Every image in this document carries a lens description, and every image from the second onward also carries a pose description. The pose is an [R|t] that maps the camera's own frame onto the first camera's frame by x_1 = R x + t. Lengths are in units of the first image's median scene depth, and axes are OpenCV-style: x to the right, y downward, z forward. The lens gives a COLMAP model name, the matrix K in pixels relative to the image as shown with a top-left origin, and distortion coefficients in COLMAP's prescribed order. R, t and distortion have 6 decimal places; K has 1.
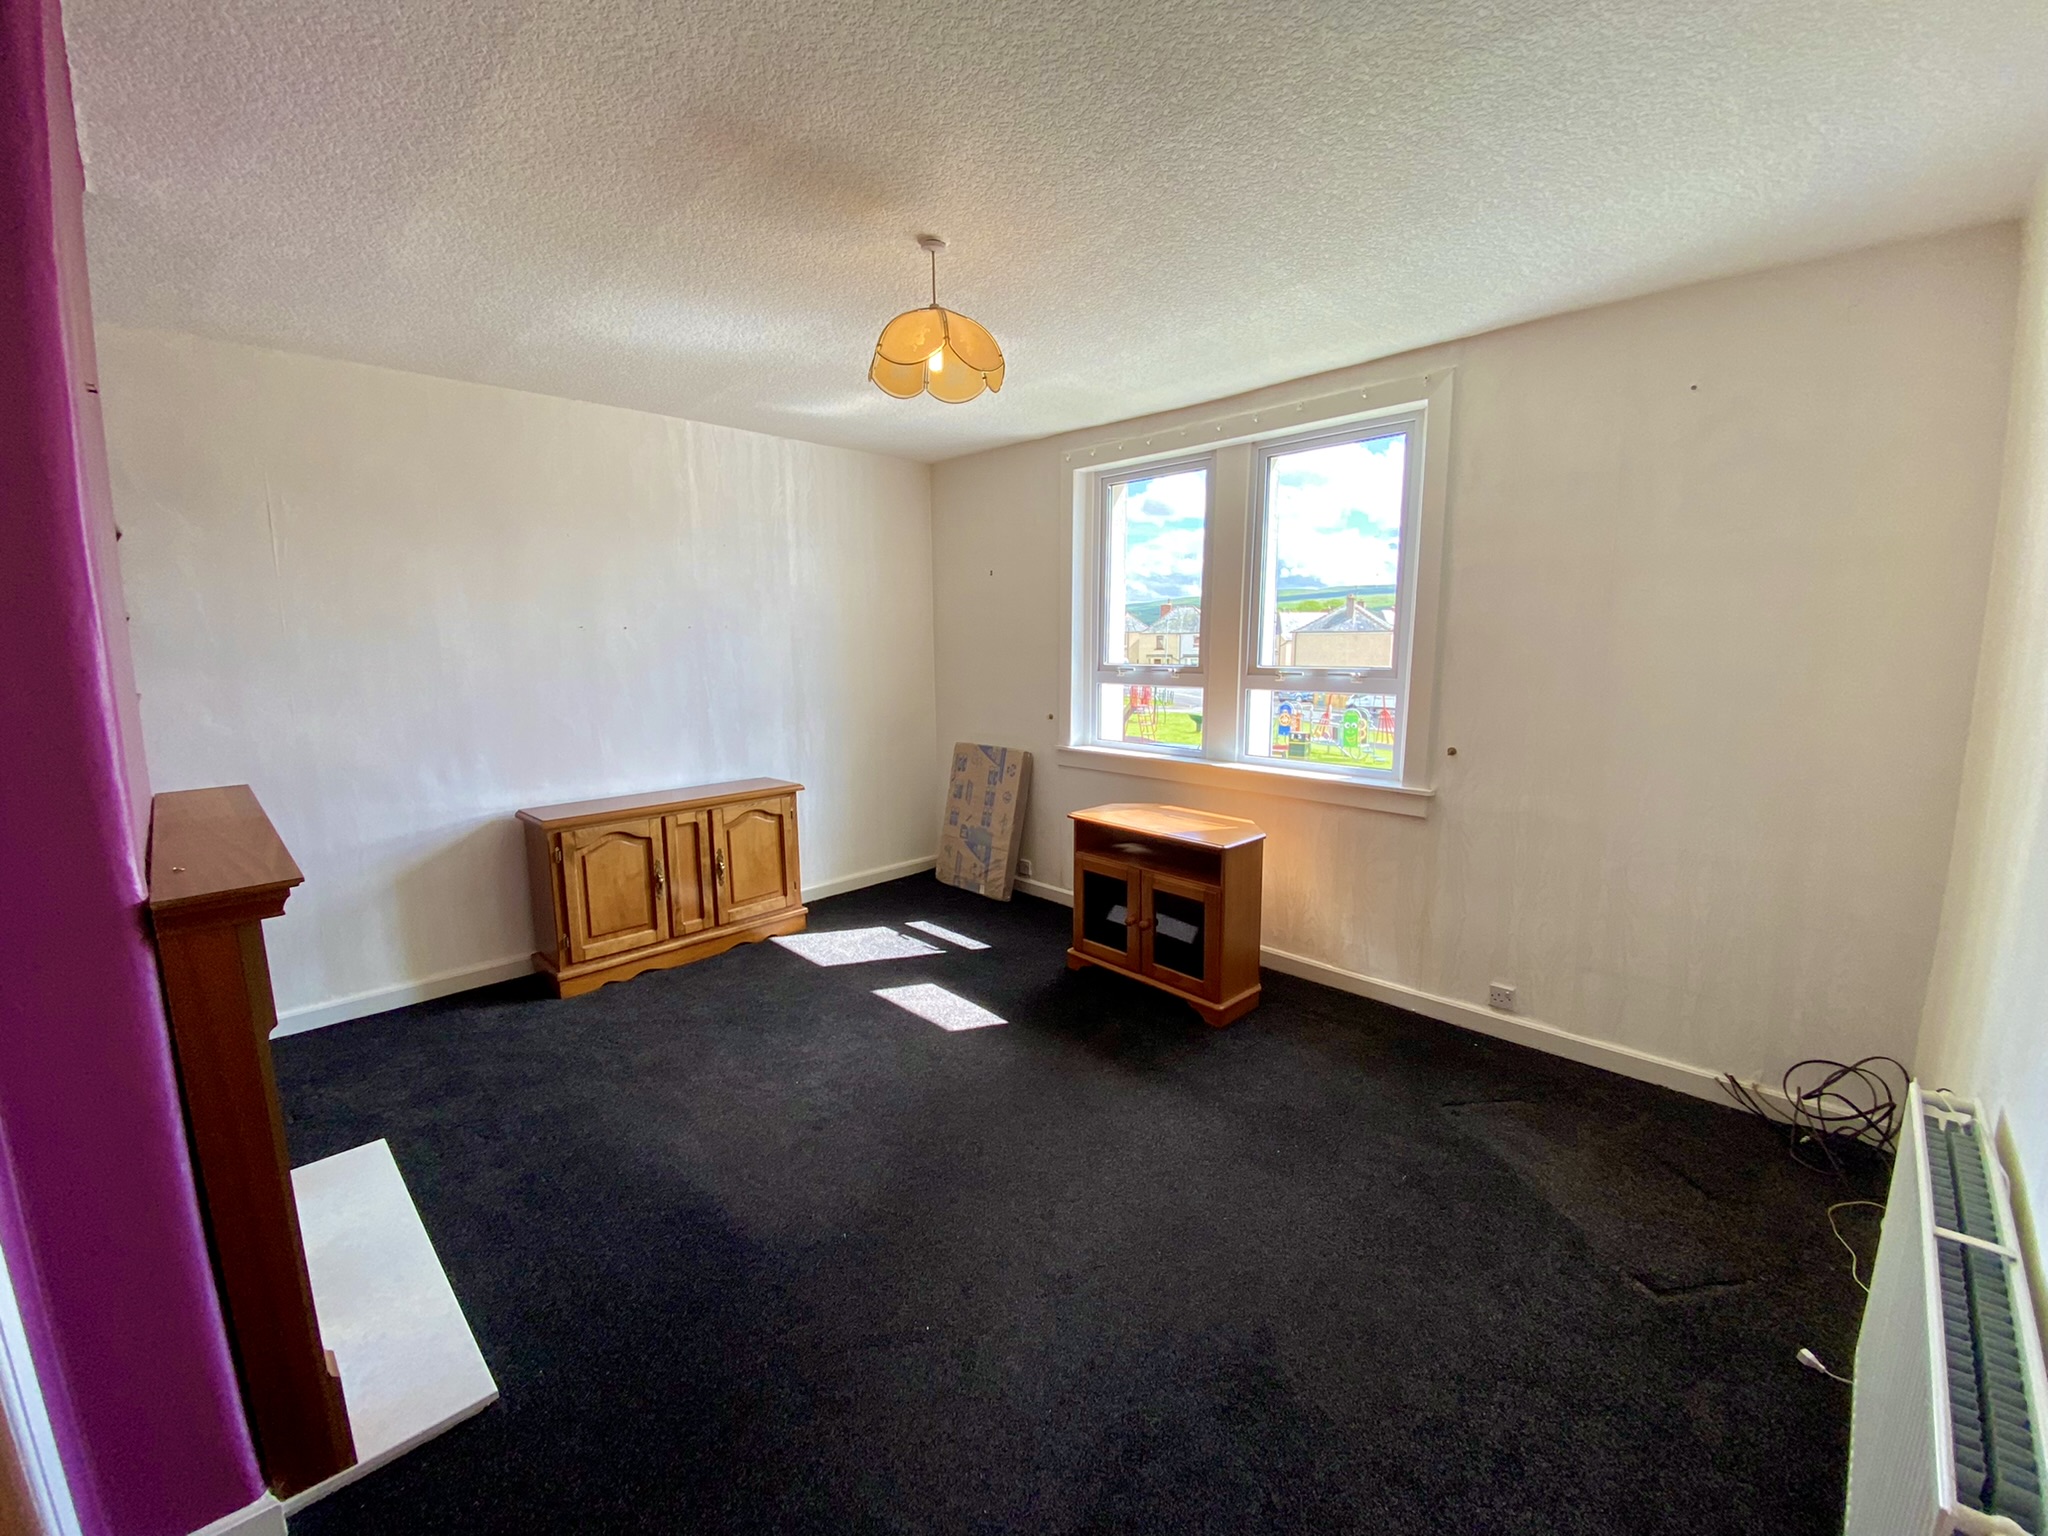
lens RADIAL K [[811.7, 0, 1026.9], [0, 811.7, 754.1], [0, 0, 1]] dist [0.000703, 0.000009]
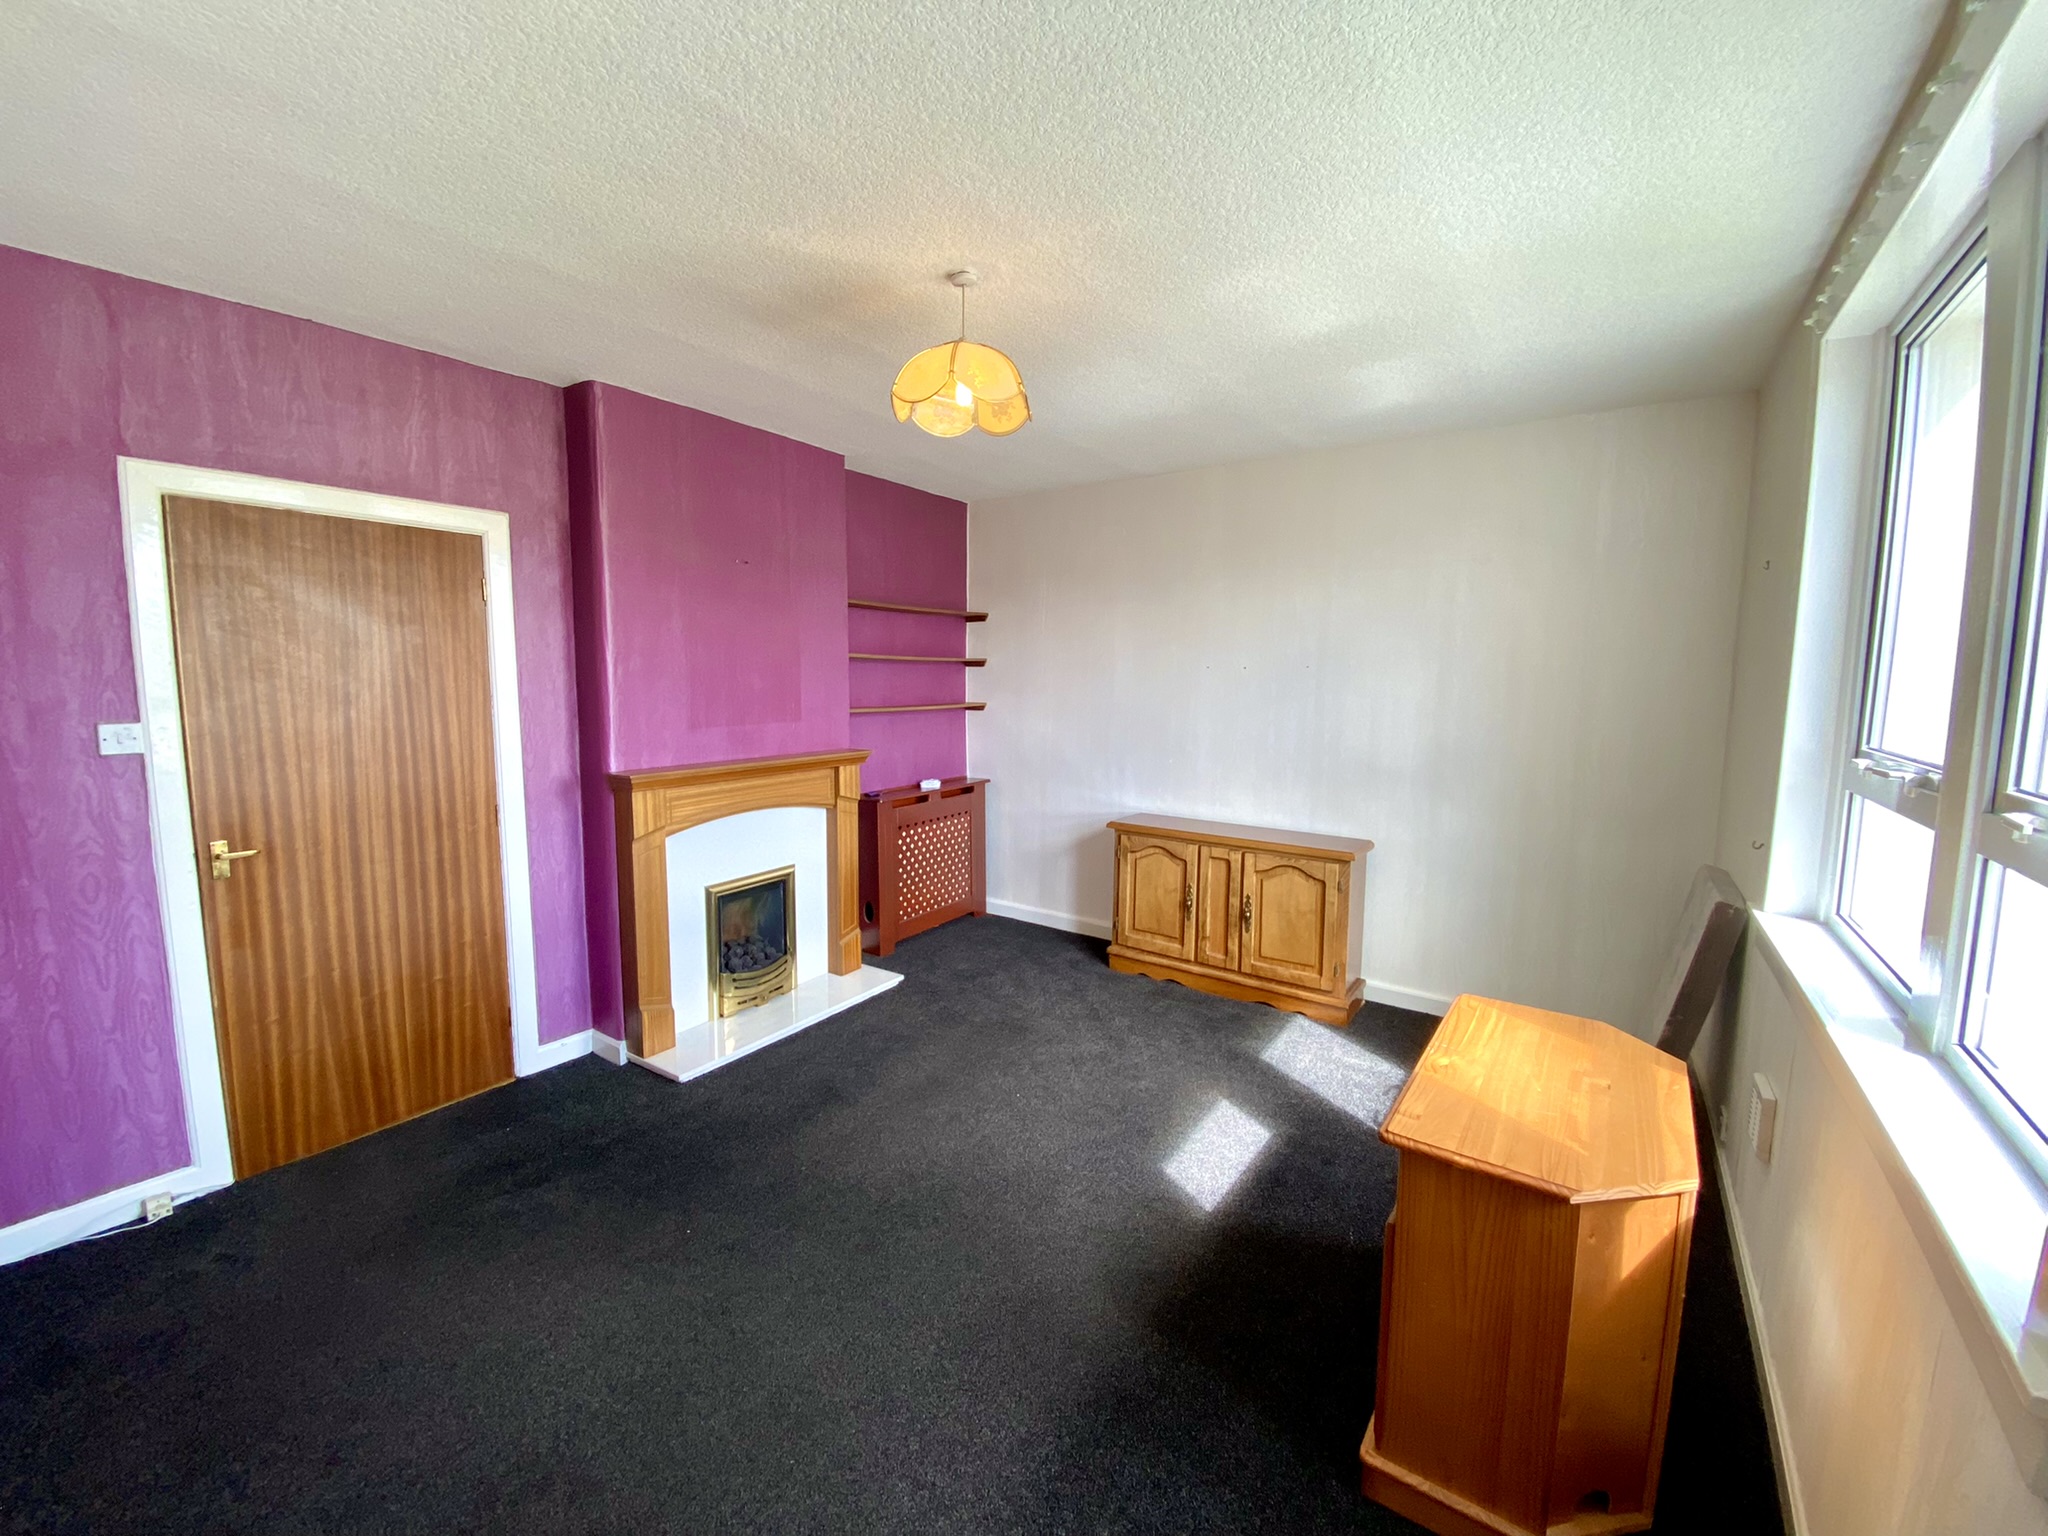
lens RADIAL K [[811.7, 0, 1026.9], [0, 811.7, 754.1], [0, 0, 1]] dist [0.000703, 0.000009]
pose [[0.172160, 0.107226, -0.979216, 0.525830], [-0.154258, 0.984729, 0.080709, -0.088671], [0.972916, 0.137157, 0.186072, 0.565537]]
